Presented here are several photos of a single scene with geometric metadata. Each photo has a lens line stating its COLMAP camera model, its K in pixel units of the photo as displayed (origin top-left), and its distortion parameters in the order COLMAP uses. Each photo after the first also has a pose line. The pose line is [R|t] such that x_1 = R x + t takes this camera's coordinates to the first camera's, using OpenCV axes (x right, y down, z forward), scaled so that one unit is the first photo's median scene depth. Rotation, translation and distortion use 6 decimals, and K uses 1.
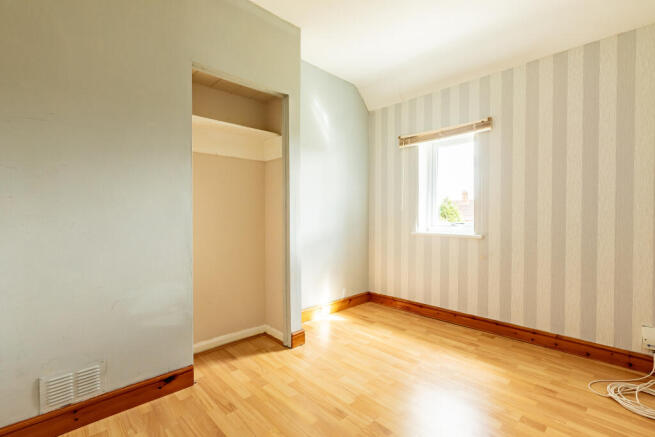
lens RADIAL K [[297.9, 0, 325.7], [0, 297.9, 220.4], [0, 0, 1]] dist [0.002943, -0.000252]
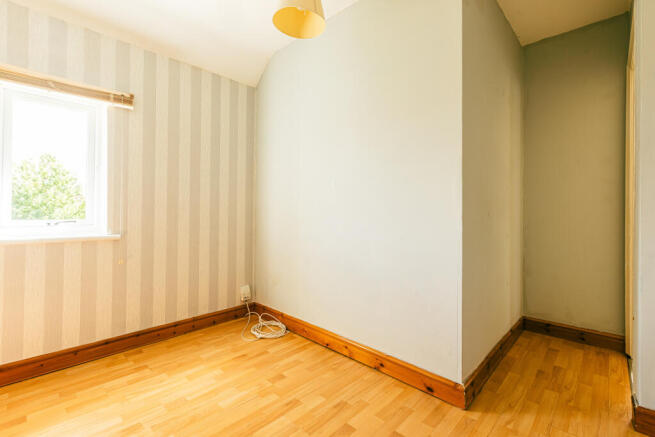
lens RADIAL K [[297.9, 0, 327.7], [0, 297.9, 212.3], [0, 0, 1]] dist [0.002943, -0.000252]
pose [[-0.044522, -0.000622, 0.999008, -0.349558], [0.011716, 0.999931, 0.001145, -0.005659], [-0.998940, 0.011756, -0.044512, 0.528265]]
